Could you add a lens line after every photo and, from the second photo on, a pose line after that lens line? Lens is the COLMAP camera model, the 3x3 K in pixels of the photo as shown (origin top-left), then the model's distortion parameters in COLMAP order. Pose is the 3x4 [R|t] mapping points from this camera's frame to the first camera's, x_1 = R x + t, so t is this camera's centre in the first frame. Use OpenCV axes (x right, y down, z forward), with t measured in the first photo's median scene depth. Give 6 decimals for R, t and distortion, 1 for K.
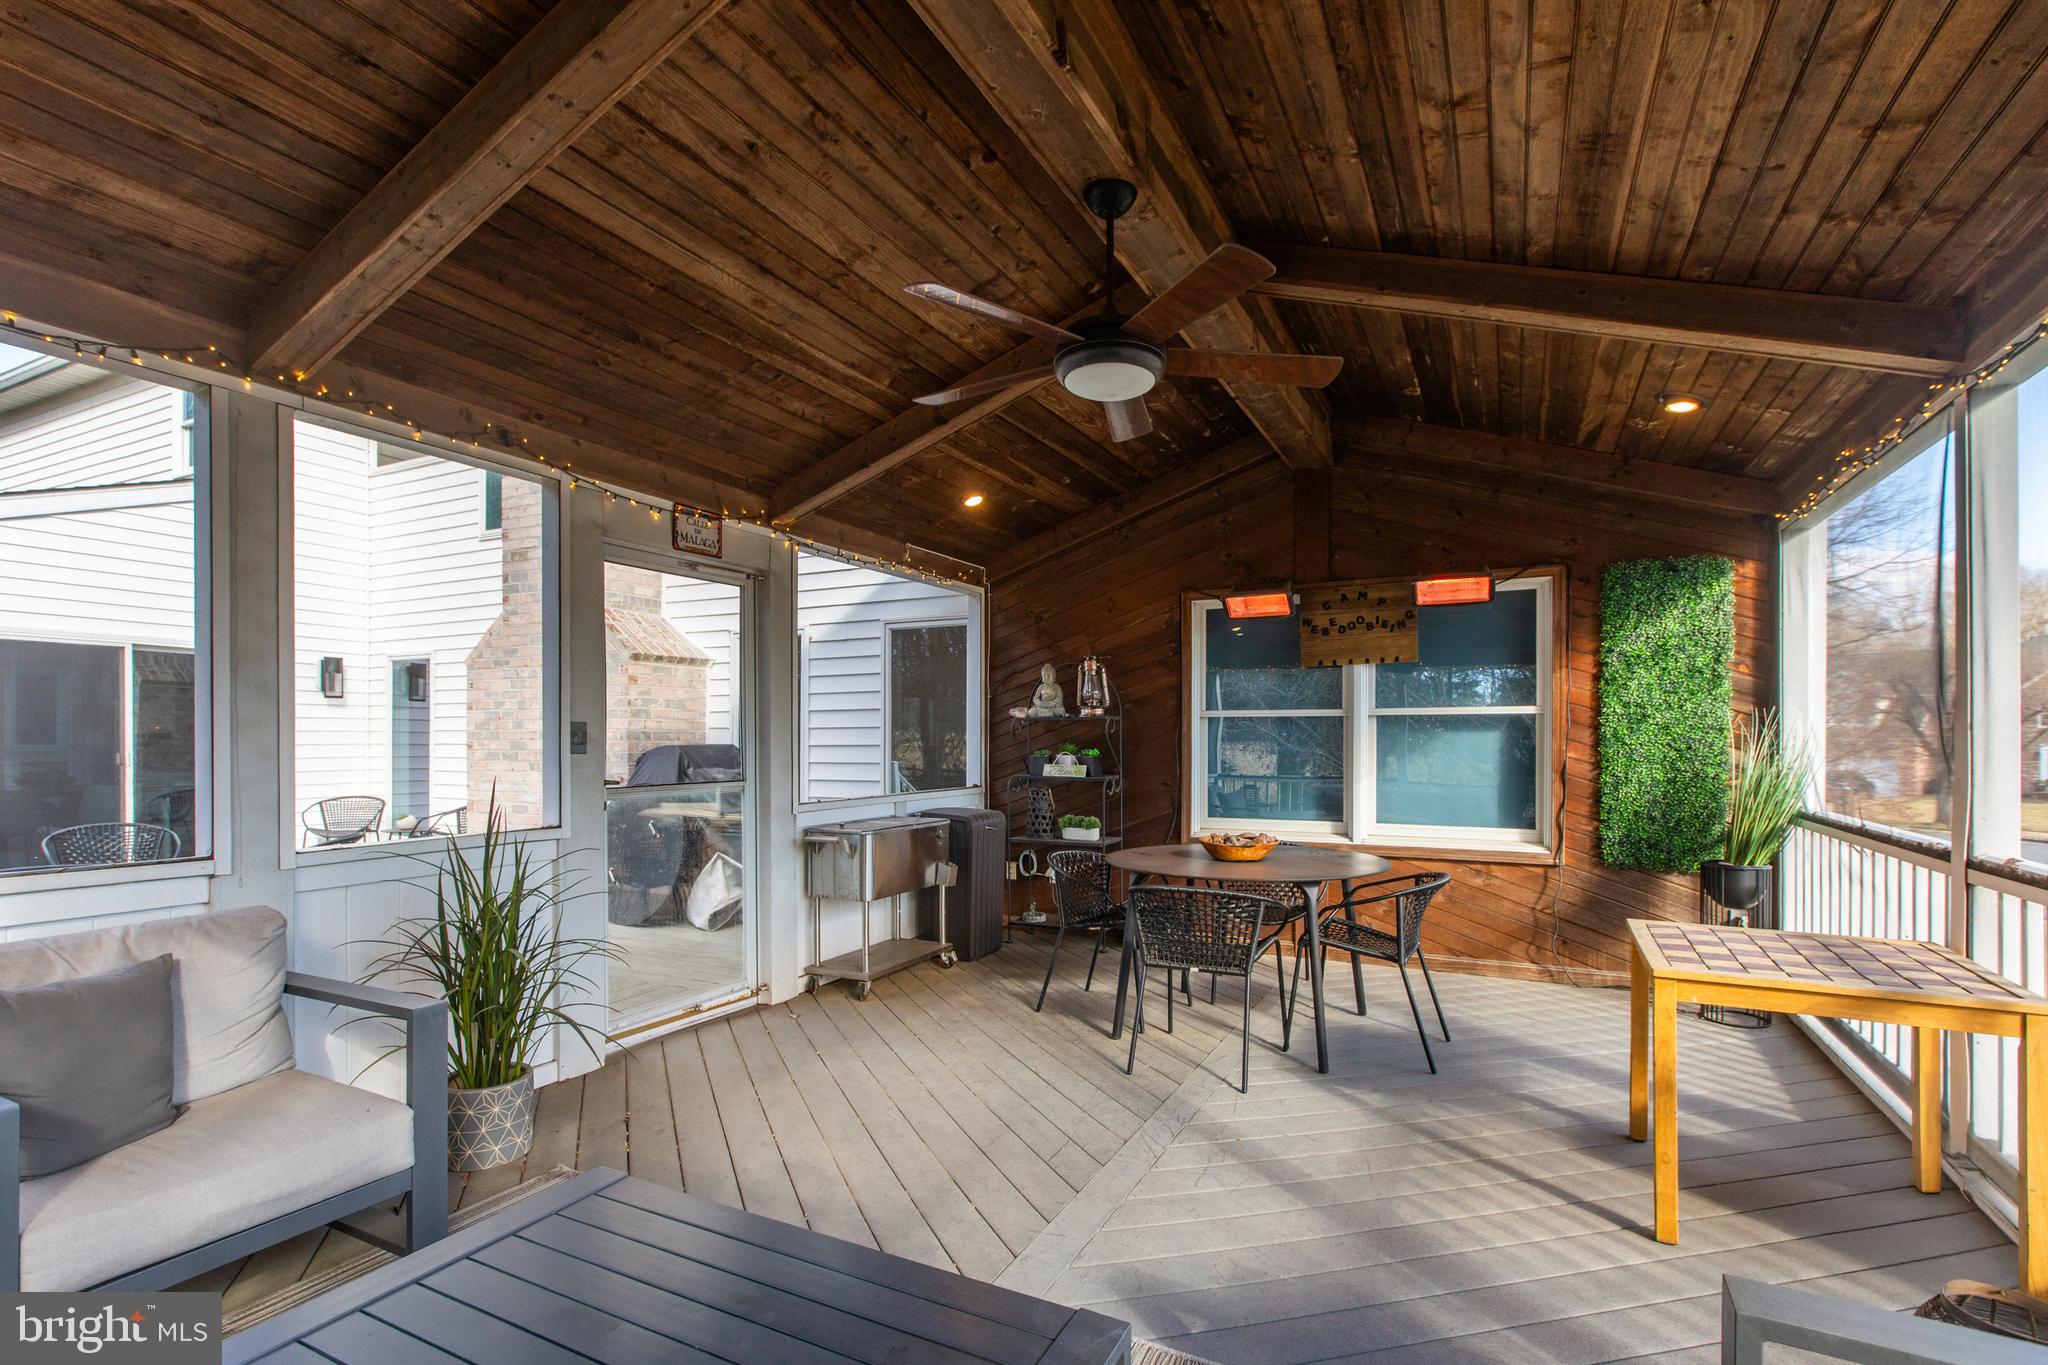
lens RADIAL K [[955.8, 0, 1022.8], [0, 955.8, 736.4], [0, 0, 1]] dist [0.000688, -0.000008]
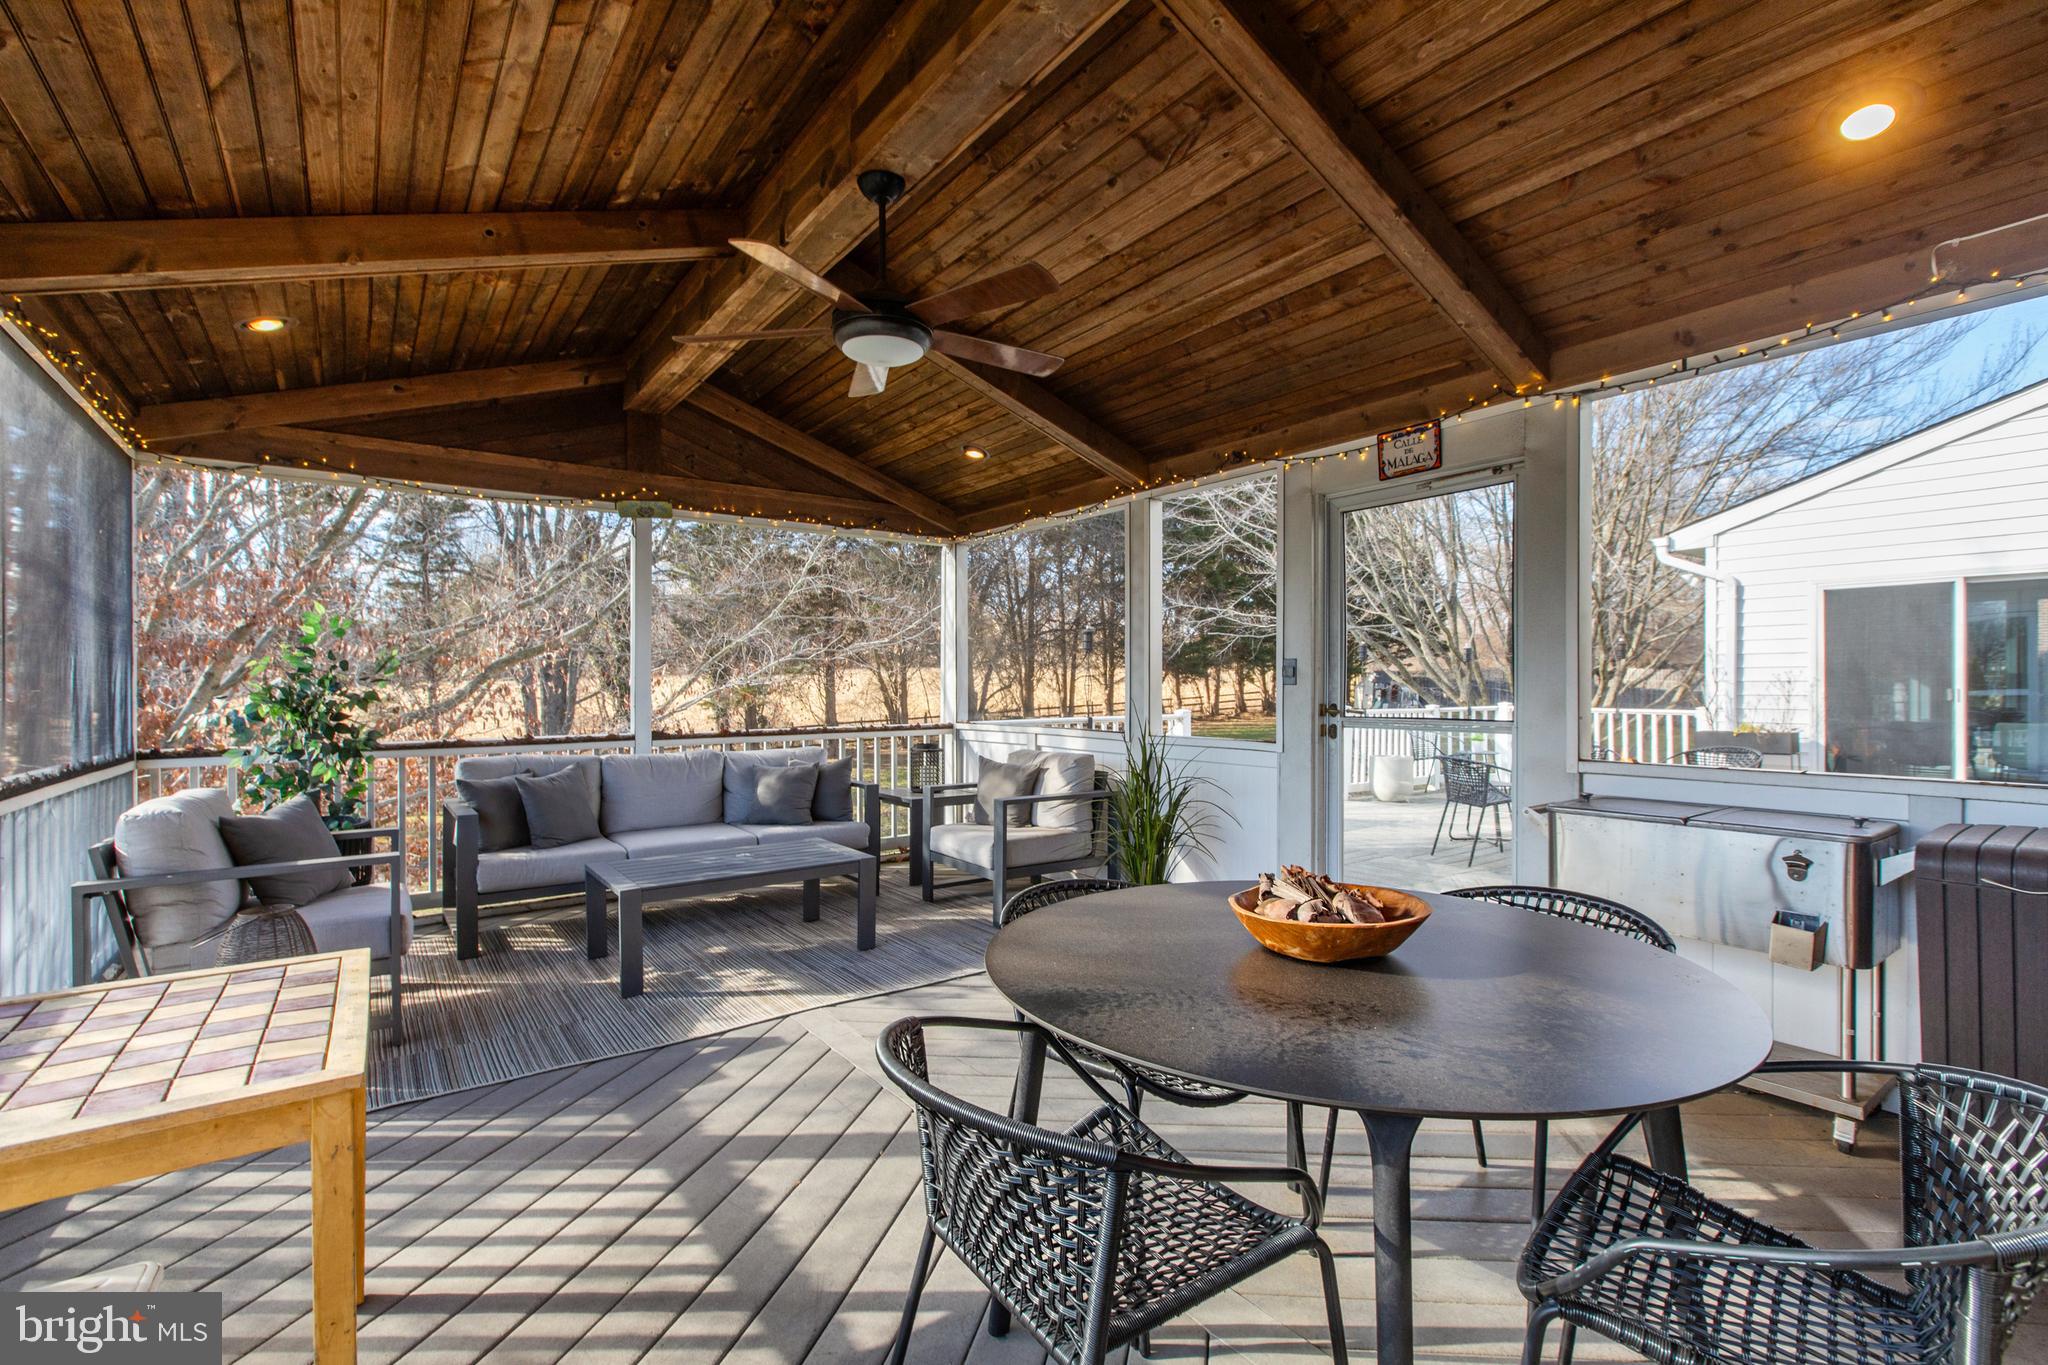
lens RADIAL K [[917.5, 0, 1034.4], [0, 917.5, 686.3], [0, 0, 1]] dist [0.002393, 0.000009]
pose [[-0.442914, 0.003939, -0.896556, 0.667379], [0.004986, 0.999986, 0.001930, 0.016985], [0.896550, -0.003615, -0.442927, 1.104791]]
